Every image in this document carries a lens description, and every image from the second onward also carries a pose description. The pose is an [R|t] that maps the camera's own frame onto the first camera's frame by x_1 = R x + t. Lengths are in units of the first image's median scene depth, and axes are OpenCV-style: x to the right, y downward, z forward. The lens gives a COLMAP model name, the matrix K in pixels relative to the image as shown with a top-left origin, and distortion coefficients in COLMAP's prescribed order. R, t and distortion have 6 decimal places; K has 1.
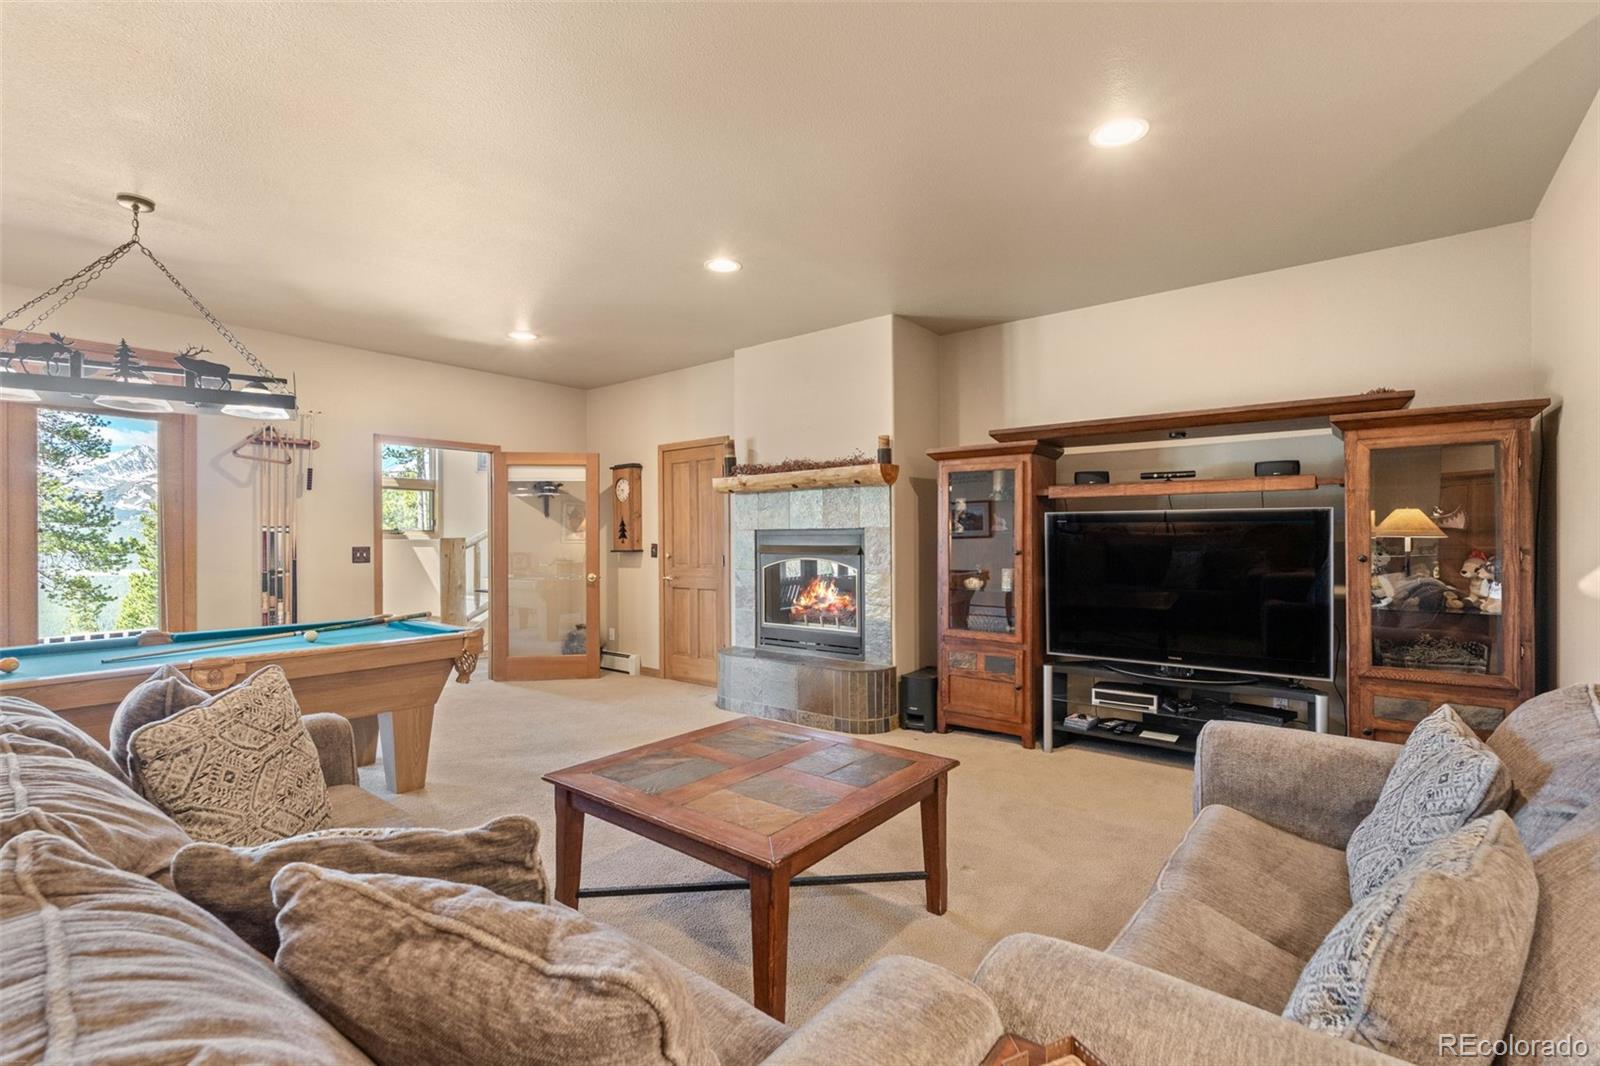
lens RADIAL K [[714.8, 0, 796.7], [0, 714.8, 537.1], [0, 0, 1]] dist [-0.004046, -0.000503]
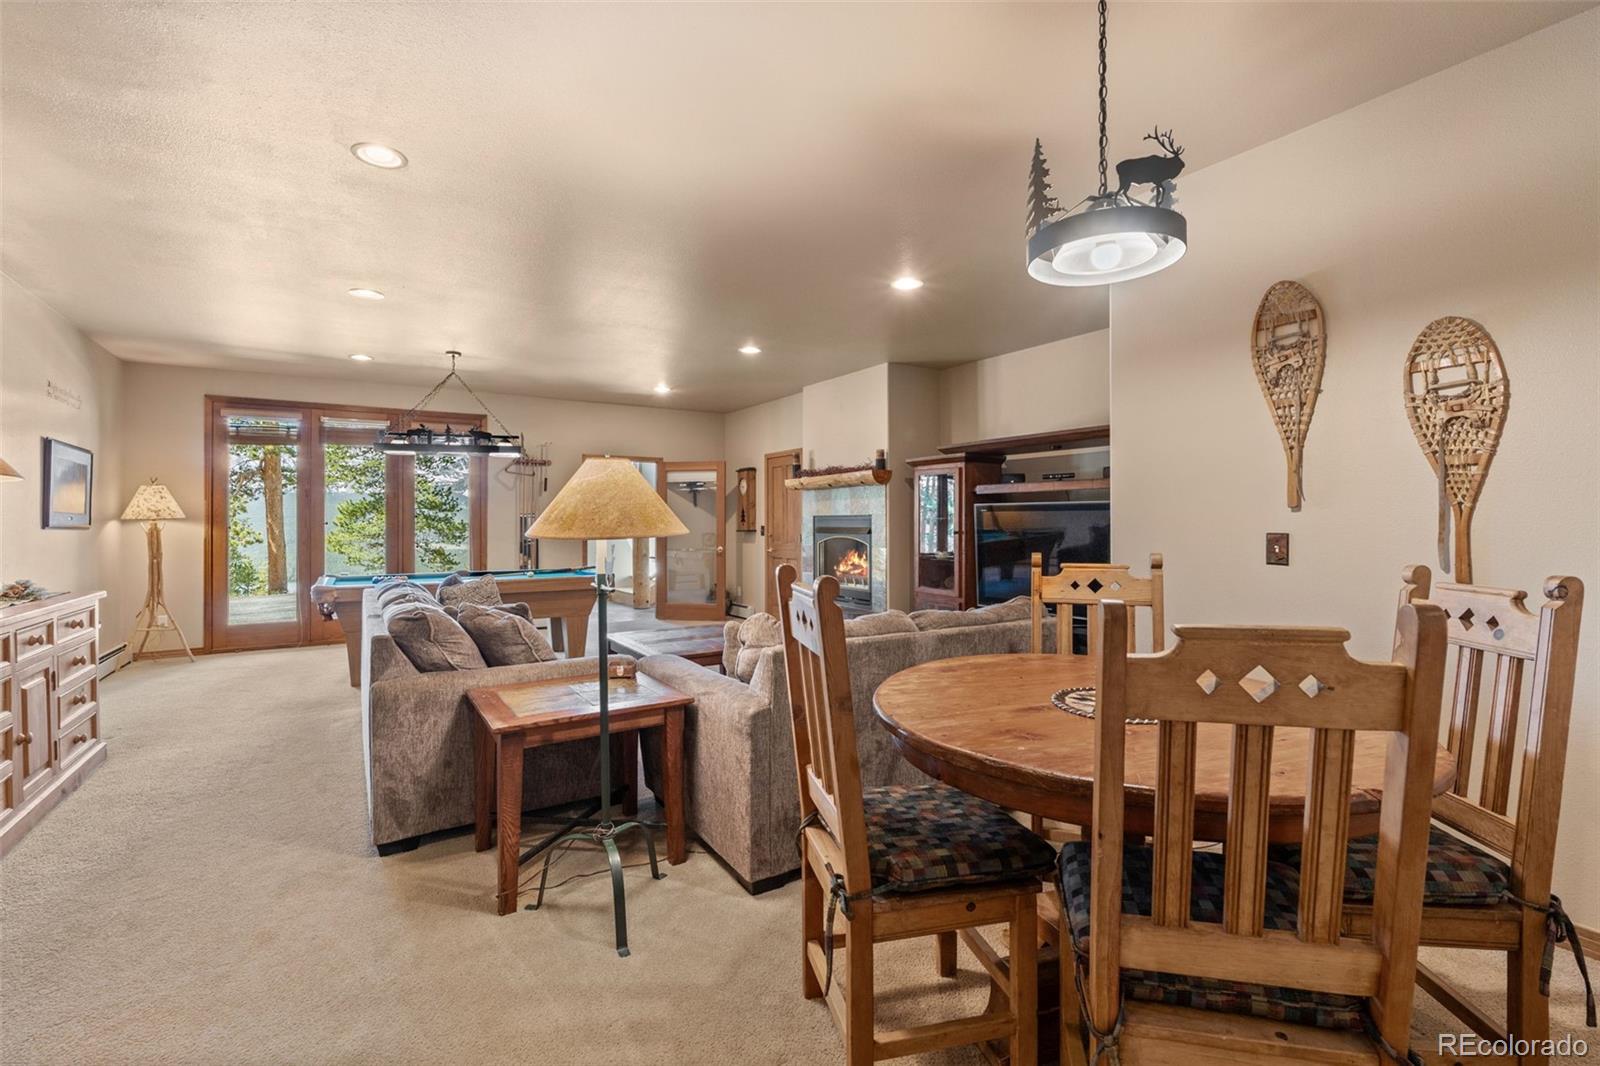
lens RADIAL K [[714.8, 0, 788.1], [0, 714.8, 528.1], [0, 0, 1]] dist [-0.004046, -0.000503]
pose [[0.943733, 0.006754, -0.330639, 0.399959], [-0.003637, 0.999943, 0.010047, -0.000121], [0.330688, -0.008279, 0.943704, -0.375897]]
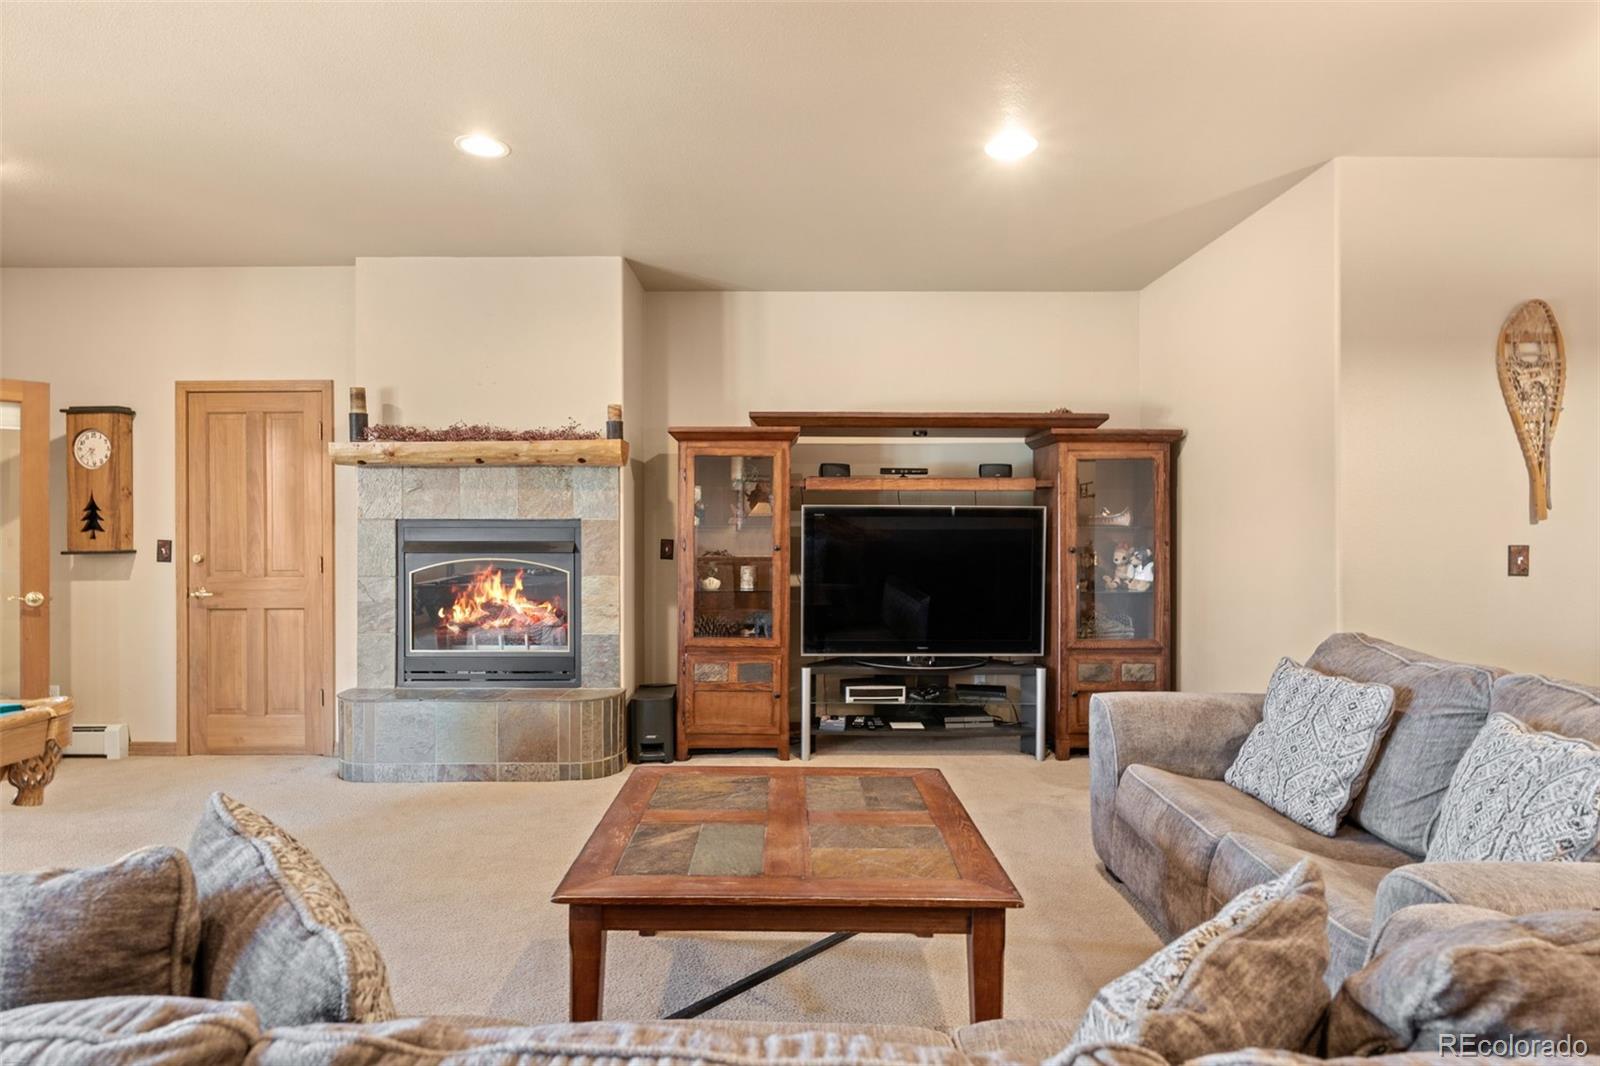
lens RADIAL K [[853.3, 0, 775.1], [0, 853.3, 534.9], [0, 0, 1]] dist [-0.001601, 0.001715]
pose [[0.782782, 0.000295, 0.622296, -0.322870], [-0.003734, 0.999984, 0.004222, 0.000061], [-0.622285, -0.005628, 0.782771, 0.125968]]
